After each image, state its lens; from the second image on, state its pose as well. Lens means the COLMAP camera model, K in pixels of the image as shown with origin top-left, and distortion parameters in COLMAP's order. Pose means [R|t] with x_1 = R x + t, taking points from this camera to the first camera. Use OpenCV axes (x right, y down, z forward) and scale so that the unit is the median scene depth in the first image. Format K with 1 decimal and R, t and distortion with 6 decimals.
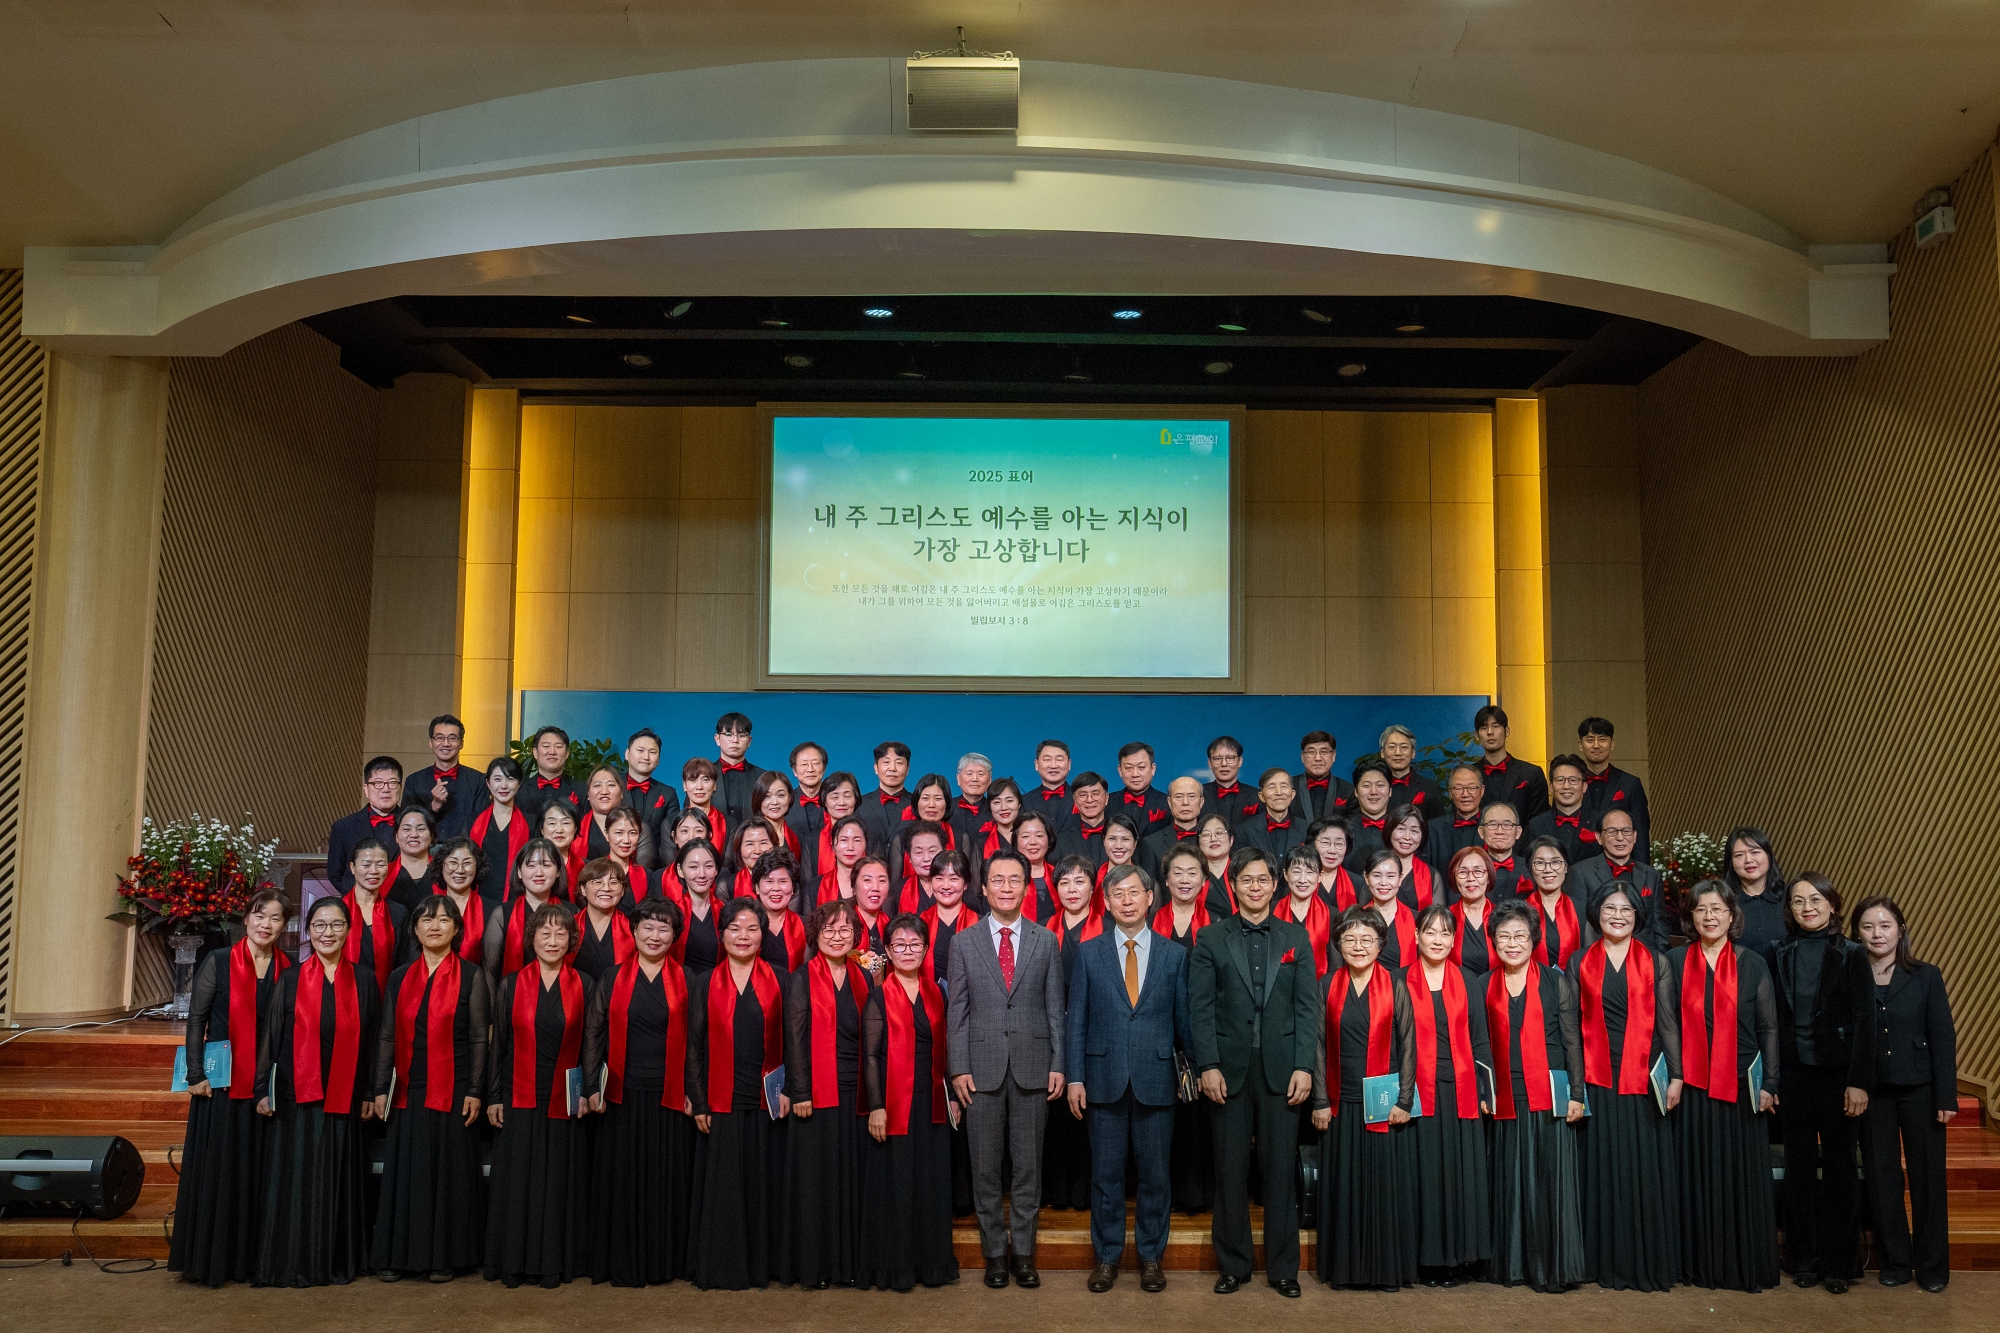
lens RADIAL K [[1636.4, 0, 1077.1], [0, 1636.4, 668.2], [0, 0, 1]] dist [-0.039123, 0.098752]
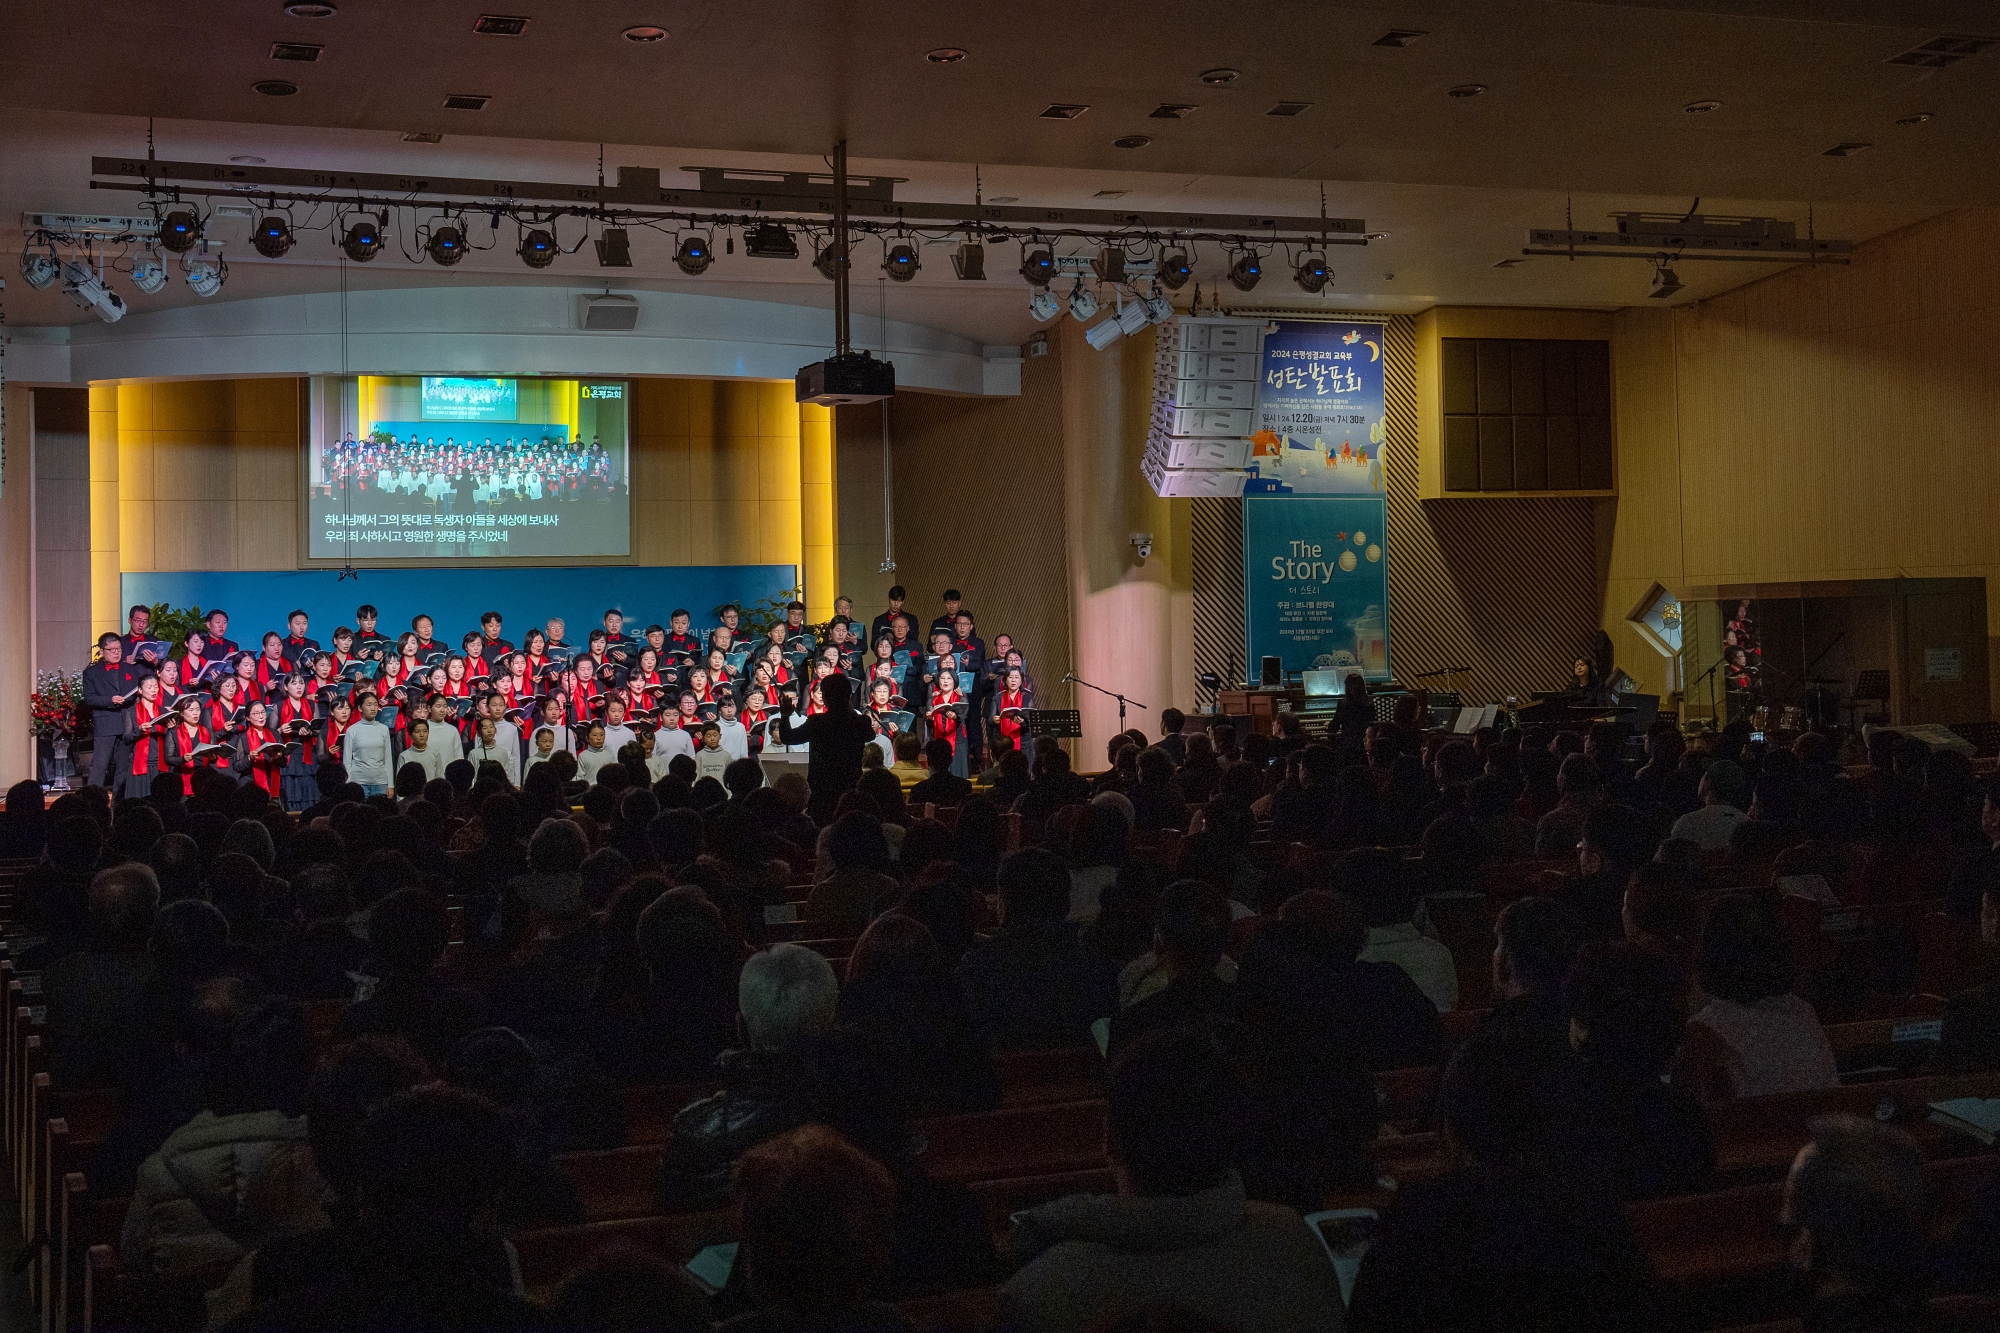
lens RADIAL K [[2539.2, 0, 1007.0], [0, 2539.2, 551.3], [0, 0, 1]] dist [0.060447, 0.028322]
pose [[0.918352, -0.013598, 0.395530, -0.505124], [-0.009025, 0.998430, 0.055278, -0.129079], [-0.395661, -0.054334, 0.916788, -1.252769]]
